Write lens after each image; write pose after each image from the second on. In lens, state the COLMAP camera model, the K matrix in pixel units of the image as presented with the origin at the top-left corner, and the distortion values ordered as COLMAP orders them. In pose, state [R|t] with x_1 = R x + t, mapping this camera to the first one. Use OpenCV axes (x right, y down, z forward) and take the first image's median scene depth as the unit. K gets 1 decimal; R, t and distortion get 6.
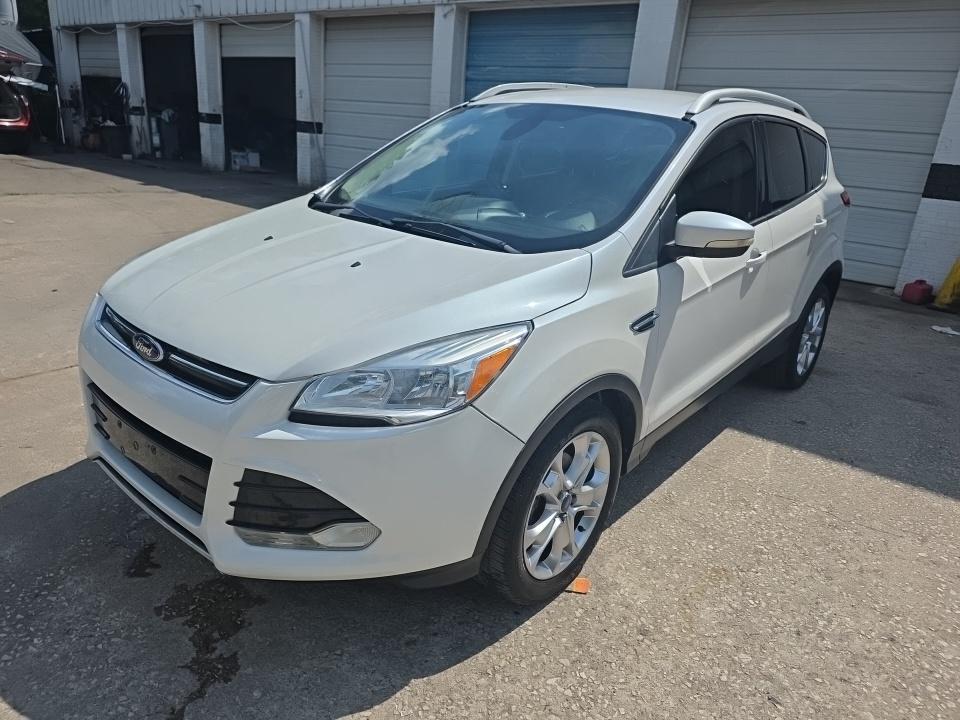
lens RADIAL K [[640.3, 0, 485.6], [0, 640.3, 363.8], [0, 0, 1]] dist [0.008372, -0.000928]
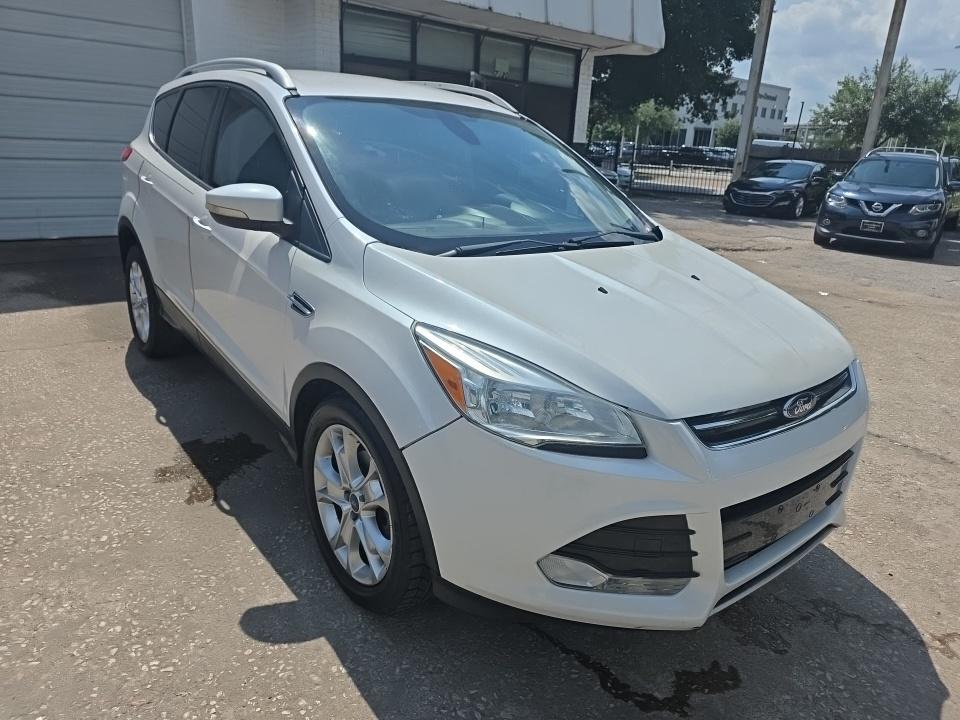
lens RADIAL K [[643.5, 0, 485.4], [0, 643.5, 356.8], [0, 0, 1]] dist [0.012416, -0.005091]
pose [[0.220406, -0.372968, 0.901286, -1.322618], [0.293384, 0.906570, 0.303408, -0.472275], [-0.930240, 0.197549, 0.309236, 1.000590]]
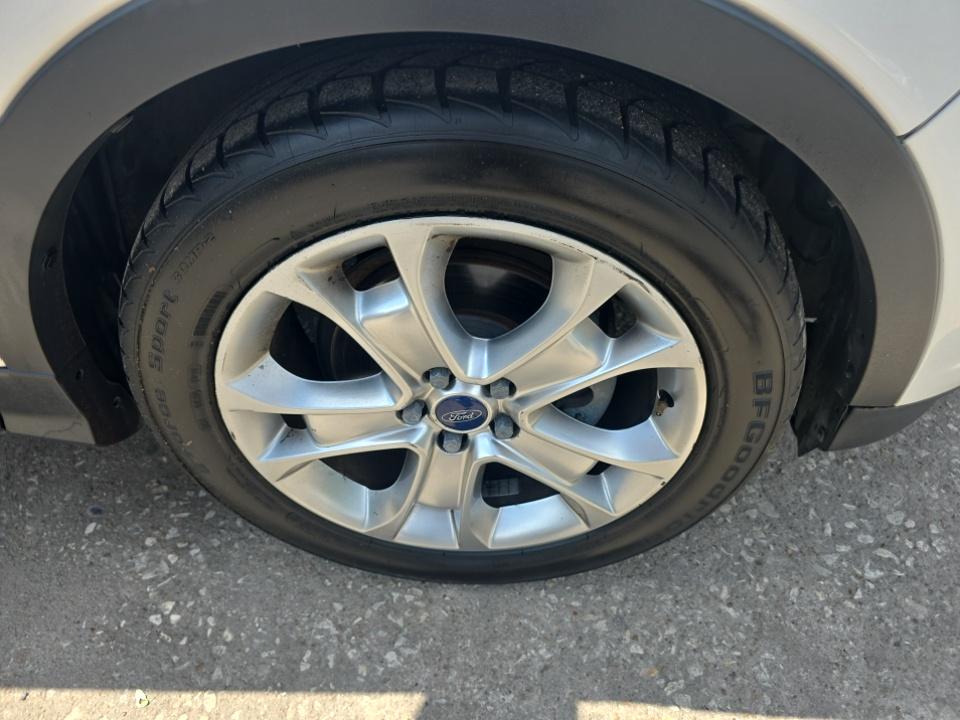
lens RADIAL K [[643.5, 0, 485.4], [0, 643.5, 356.8], [0, 0, 1]] dist [0.012416, -0.005091]
pose [[-0.598288, -0.607345, 0.522670, -0.716734], [0.244819, 0.482547, 0.840959, -0.325971], [-0.762965, 0.631095, -0.140012, 1.567076]]
